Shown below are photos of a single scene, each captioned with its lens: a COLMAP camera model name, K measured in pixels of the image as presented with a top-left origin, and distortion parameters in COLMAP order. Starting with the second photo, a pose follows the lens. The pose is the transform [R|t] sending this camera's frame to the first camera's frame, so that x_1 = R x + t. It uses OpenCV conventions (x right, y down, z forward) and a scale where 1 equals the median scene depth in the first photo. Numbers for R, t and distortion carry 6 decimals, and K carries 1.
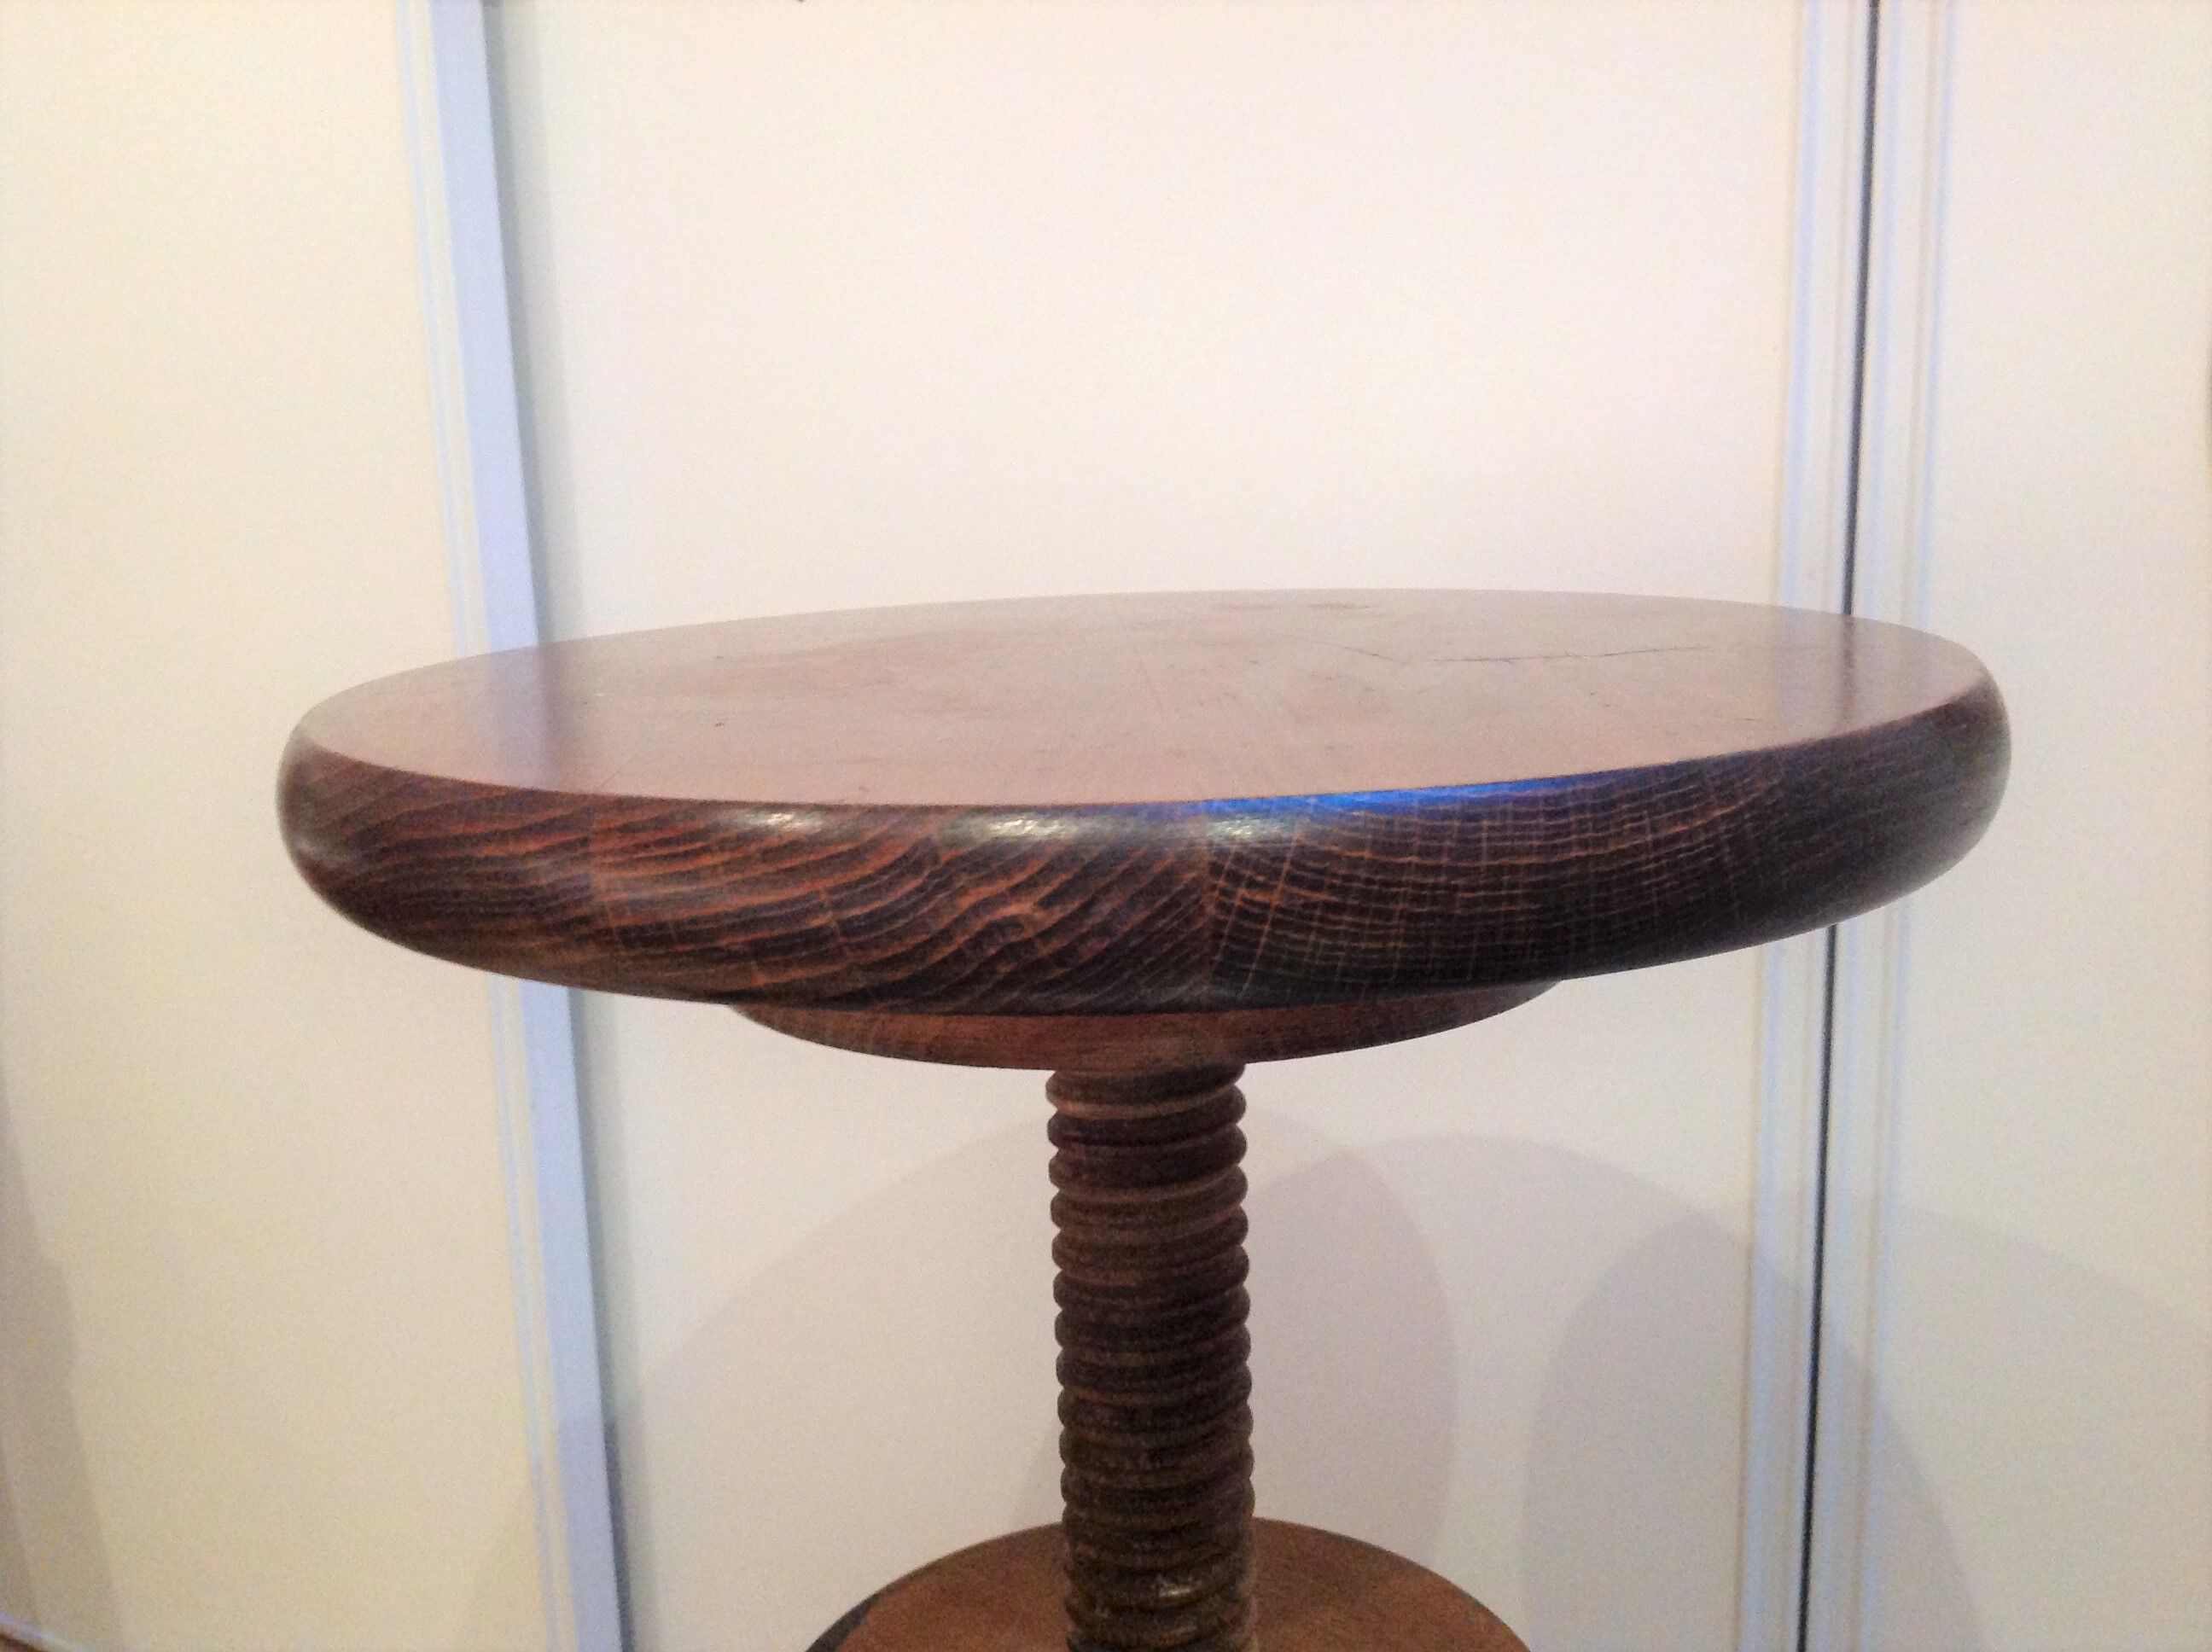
lens RADIAL K [[2088.2, 0, 1144.4], [0, 2088.2, 739.4], [0, 0, 1]] dist [0.142157, -0.333815]
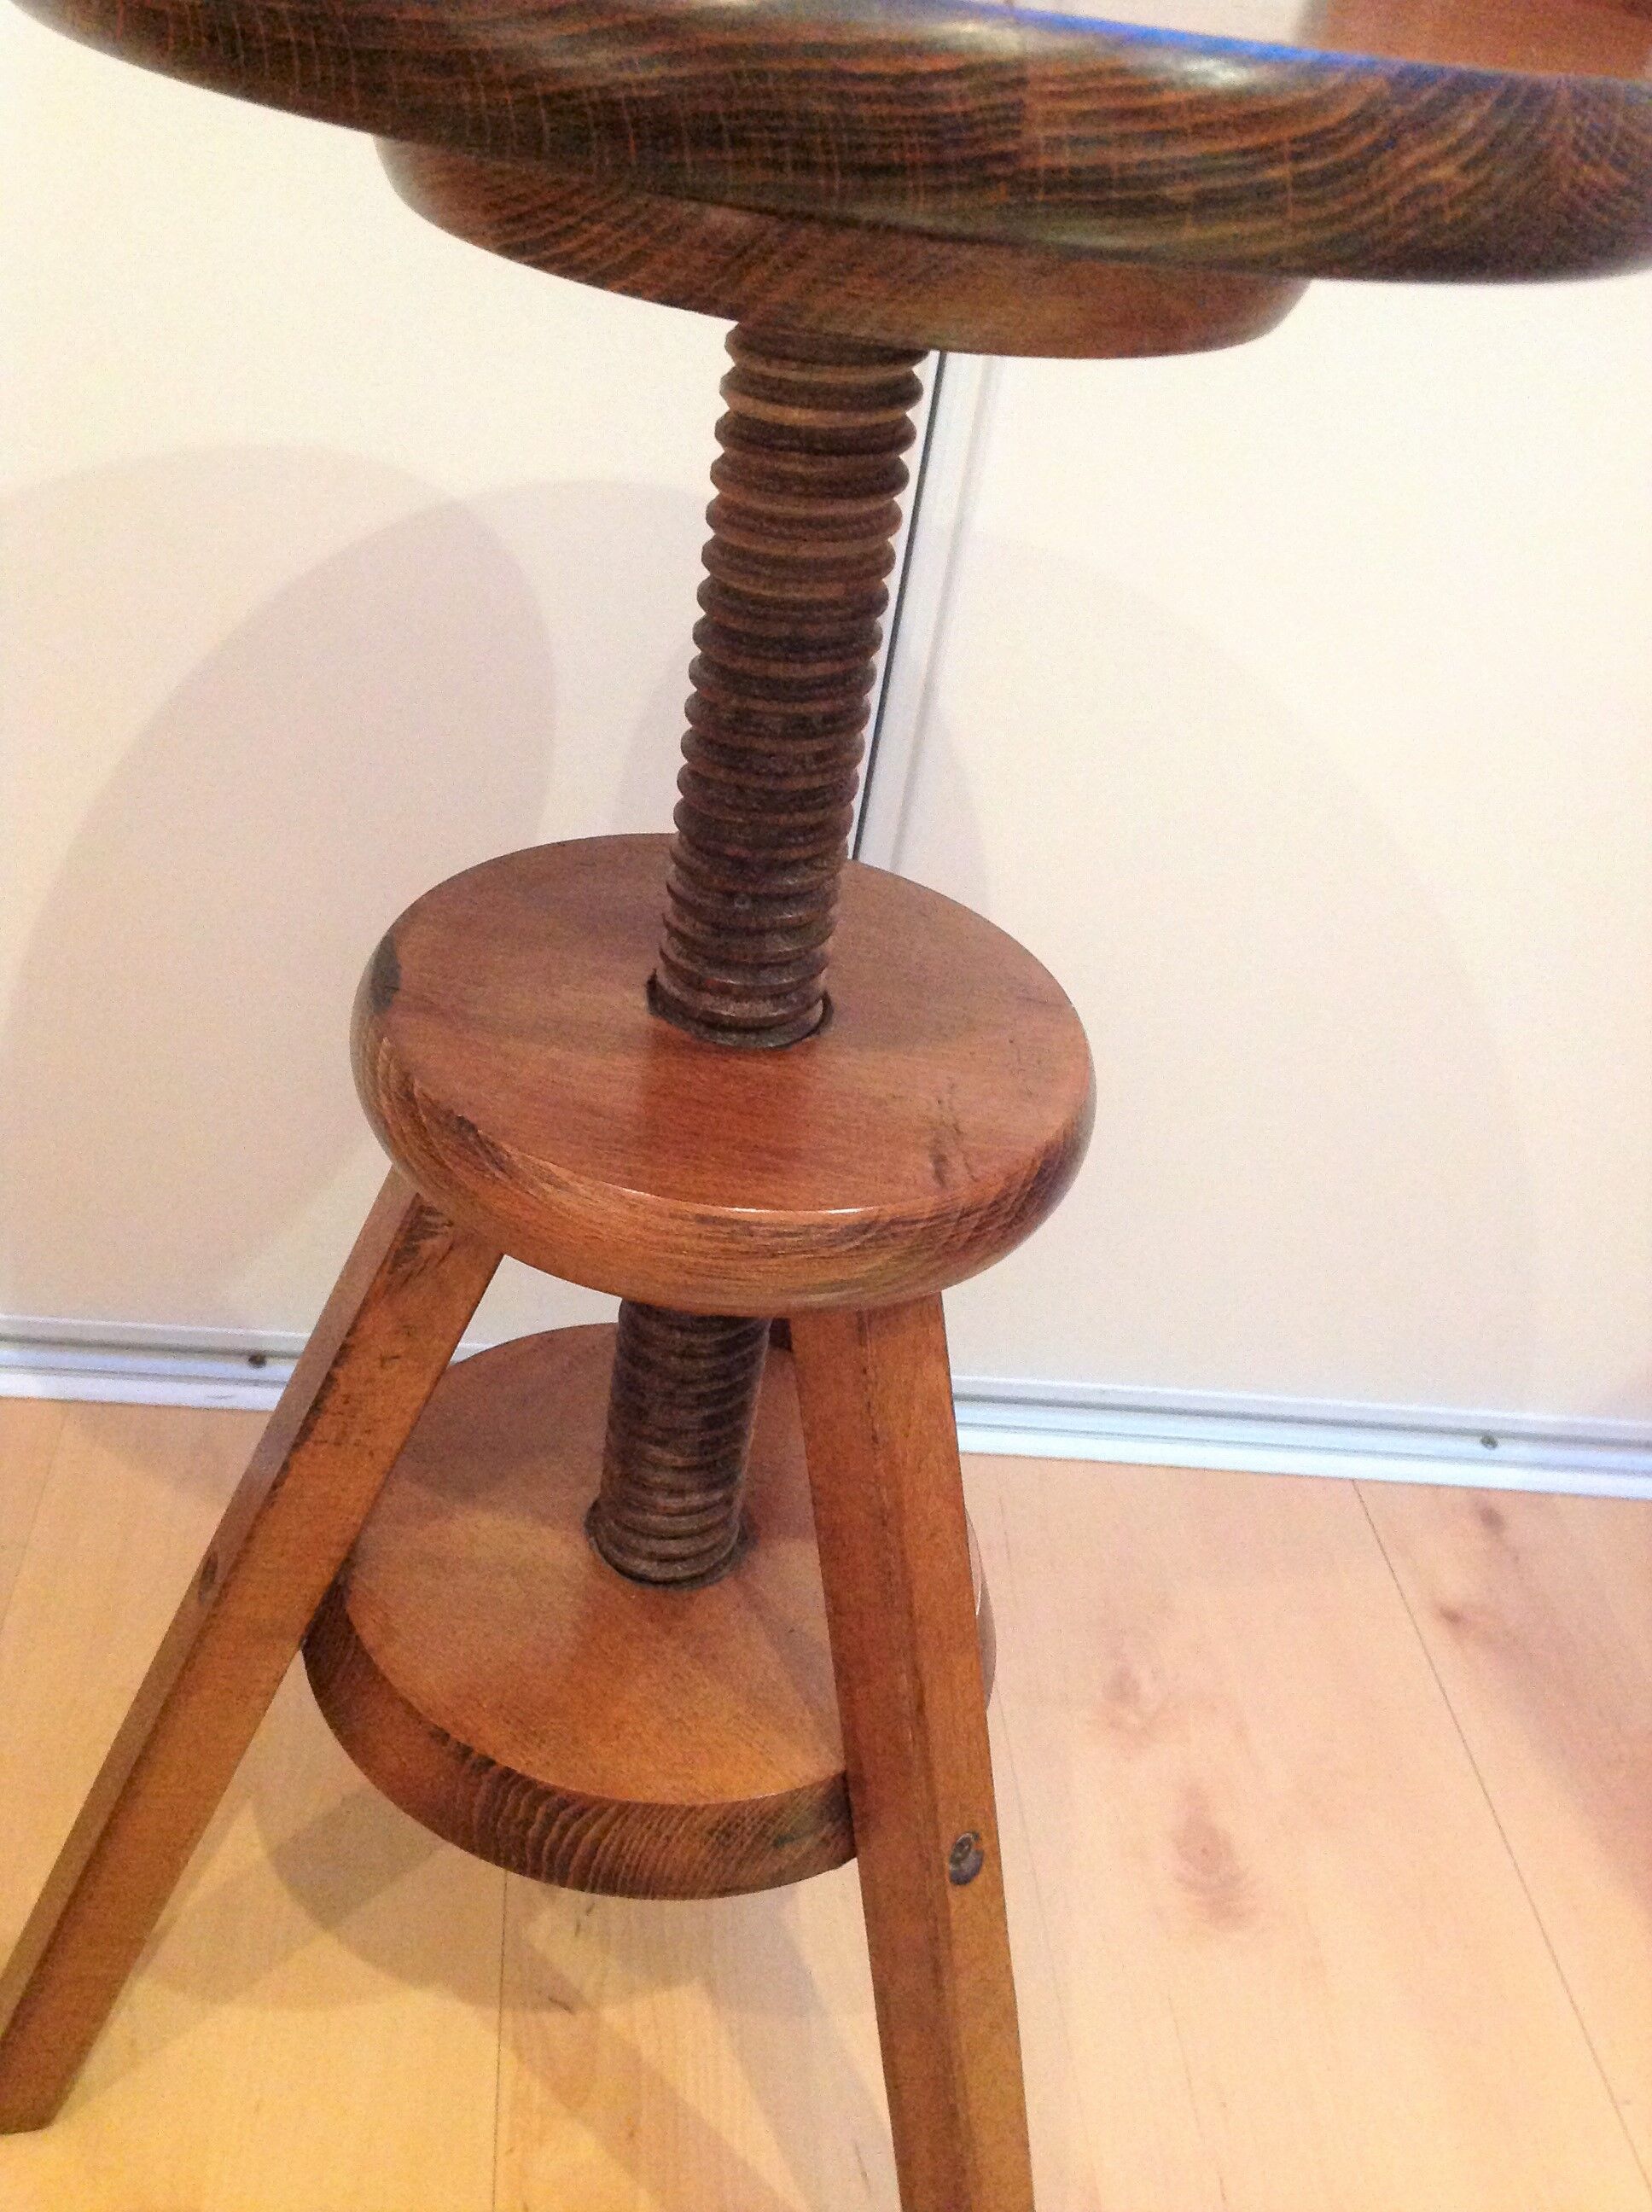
lens RADIAL K [[2088.2, 0, 819.7], [0, 2088.2, 1111.5], [0, 0, 1]] dist [0.142157, -0.333815]
pose [[0.824396, -0.175509, 0.538115, -0.952483], [-0.075886, 0.907855, 0.412359, 0.092981], [-0.560903, -0.380782, 0.735114, 0.213149]]
